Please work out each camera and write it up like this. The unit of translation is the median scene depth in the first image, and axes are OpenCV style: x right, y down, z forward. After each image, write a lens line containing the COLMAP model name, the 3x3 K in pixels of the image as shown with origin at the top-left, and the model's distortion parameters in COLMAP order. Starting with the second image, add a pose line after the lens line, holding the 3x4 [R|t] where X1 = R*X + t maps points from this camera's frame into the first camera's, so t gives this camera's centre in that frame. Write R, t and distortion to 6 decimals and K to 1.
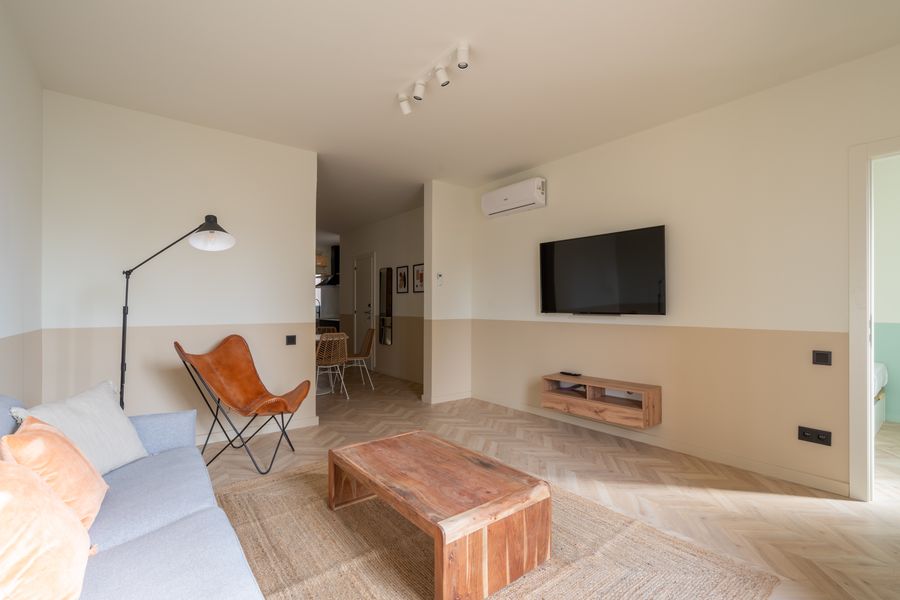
lens RADIAL K [[401.2, 0, 454.9], [0, 401.2, 303.7], [0, 0, 1]] dist [0.002234, 0.000278]
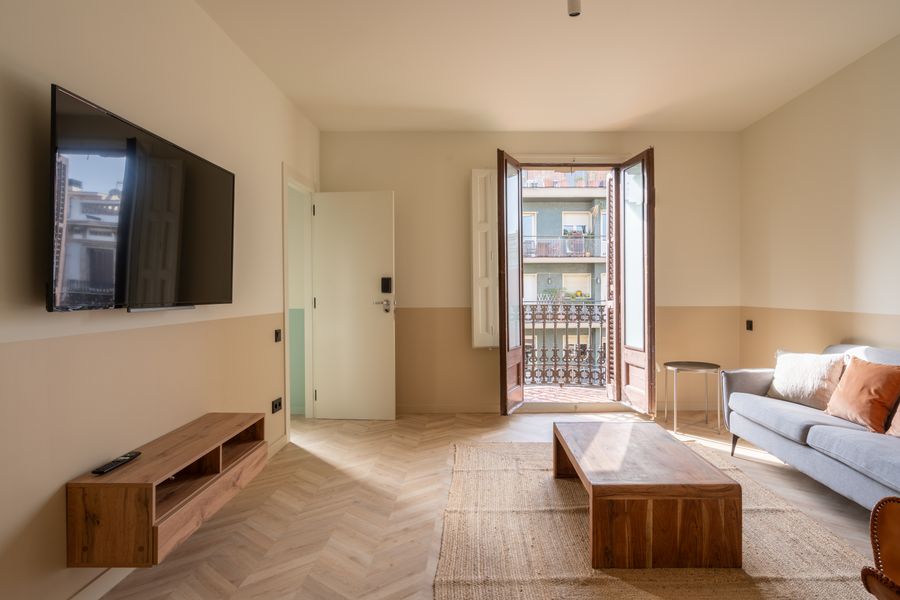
lens RADIAL K [[501.4, 0, 491.7], [0, 501.4, 291.3], [0, 0, 1]] dist [0.004012, 0.001910]
pose [[-0.791836, 0.000674, 0.610733, -0.434549], [-0.002571, 0.999987, -0.004437, 0.010535], [-0.610728, -0.005083, -0.791824, 1.681442]]
